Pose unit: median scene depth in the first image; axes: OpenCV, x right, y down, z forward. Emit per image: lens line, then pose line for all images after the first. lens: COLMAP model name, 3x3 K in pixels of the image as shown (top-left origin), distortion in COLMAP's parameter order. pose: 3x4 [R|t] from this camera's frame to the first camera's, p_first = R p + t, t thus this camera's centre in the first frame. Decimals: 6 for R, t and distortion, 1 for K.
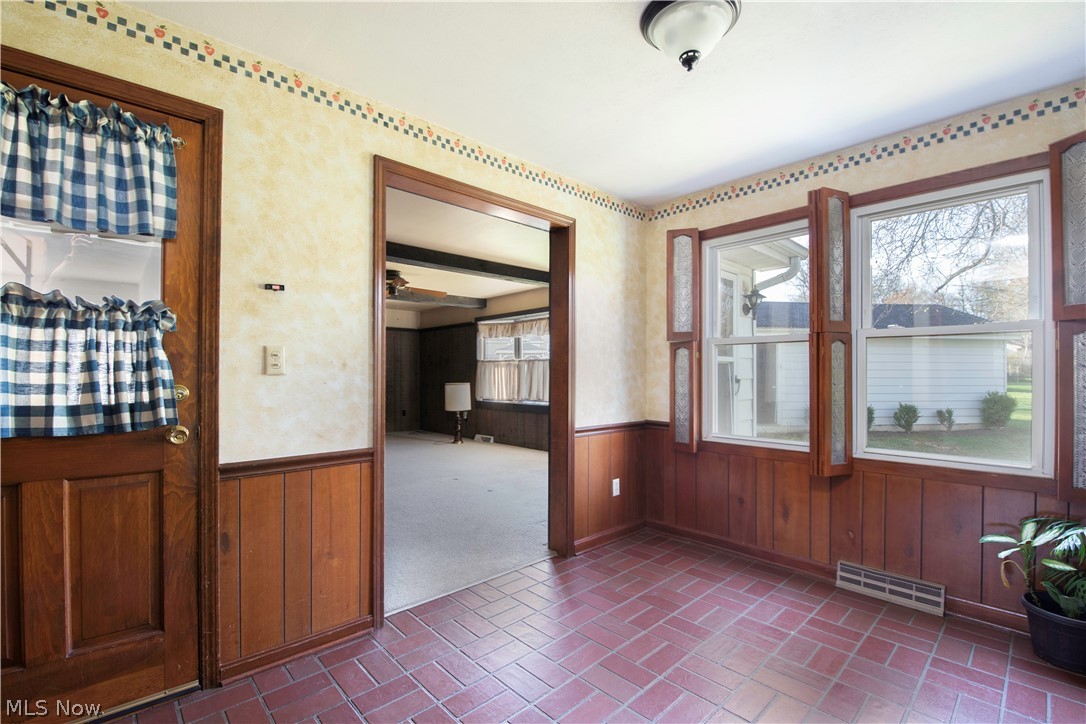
lens RADIAL K [[472.7, 0, 542.0], [0, 472.7, 371.8], [0, 0, 1]] dist [-0.012660, -0.001051]
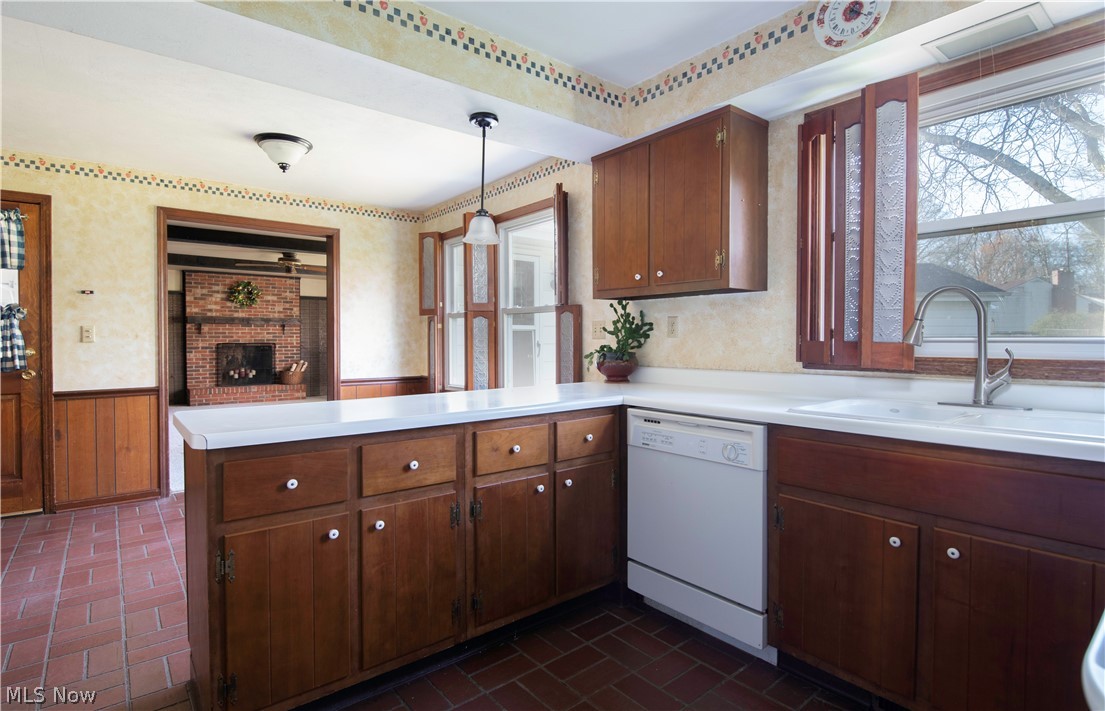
lens RADIAL K [[539.4, 0, 550.1], [0, 539.4, 347.0], [0, 0, 1]] dist [-0.004739, -0.002470]
pose [[0.997709, -0.004457, -0.067503, 1.296487], [0.005619, 0.999839, 0.017028, -0.000565], [0.067416, -0.017369, 0.997574, -0.887126]]
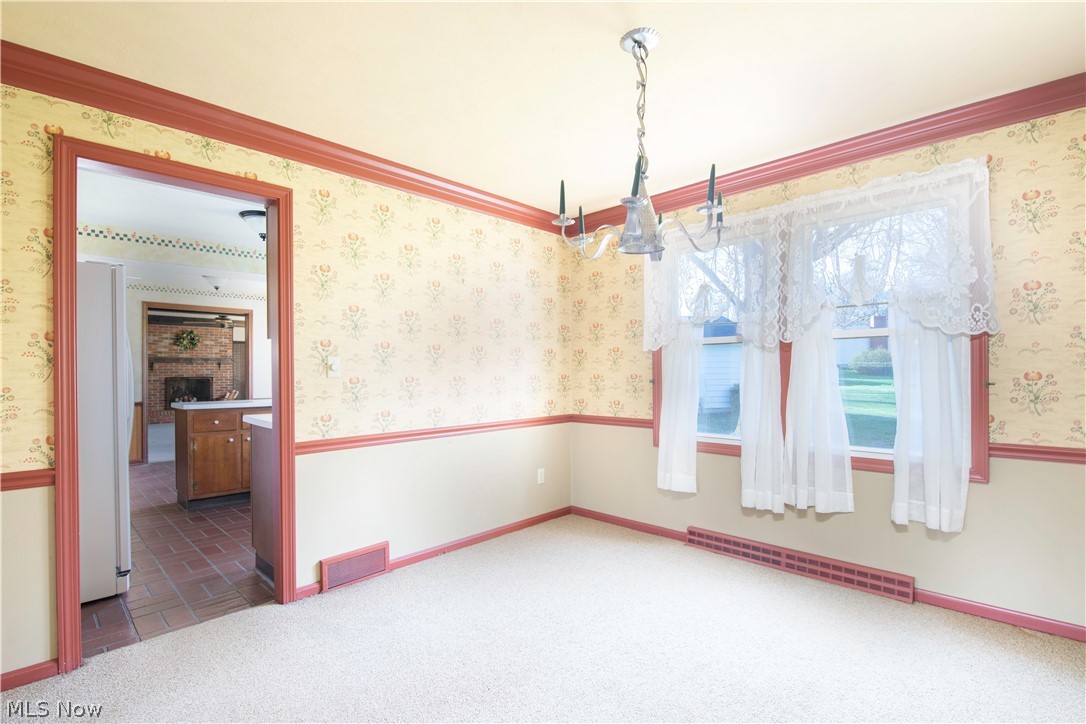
lens RADIAL K [[505.3, 0, 545.6], [0, 505.3, 369.3], [0, 0, 1]] dist [-0.002366, -0.000228]
pose [[0.999043, -0.009948, 0.042600, 2.325100], [0.010008, 0.999949, -0.001197, -0.011790], [-0.042586, 0.001622, 0.999091, -2.587201]]
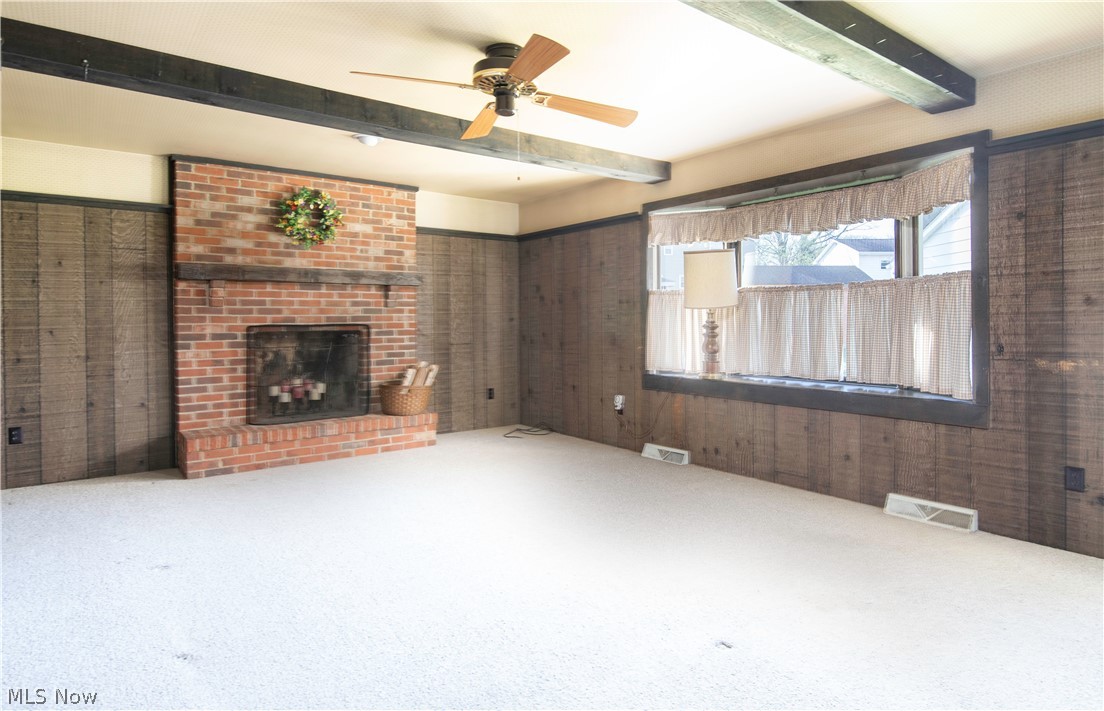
lens RADIAL K [[649.5, 0, 625.5], [0, 649.5, 321.9], [0, 0, 1]] dist [-0.001780, -0.001650]
pose [[0.999135, -0.007852, -0.040832, -0.566637], [0.008260, 0.999917, 0.009843, 0.002174], [0.040751, -0.010172, 0.999118, 1.419029]]
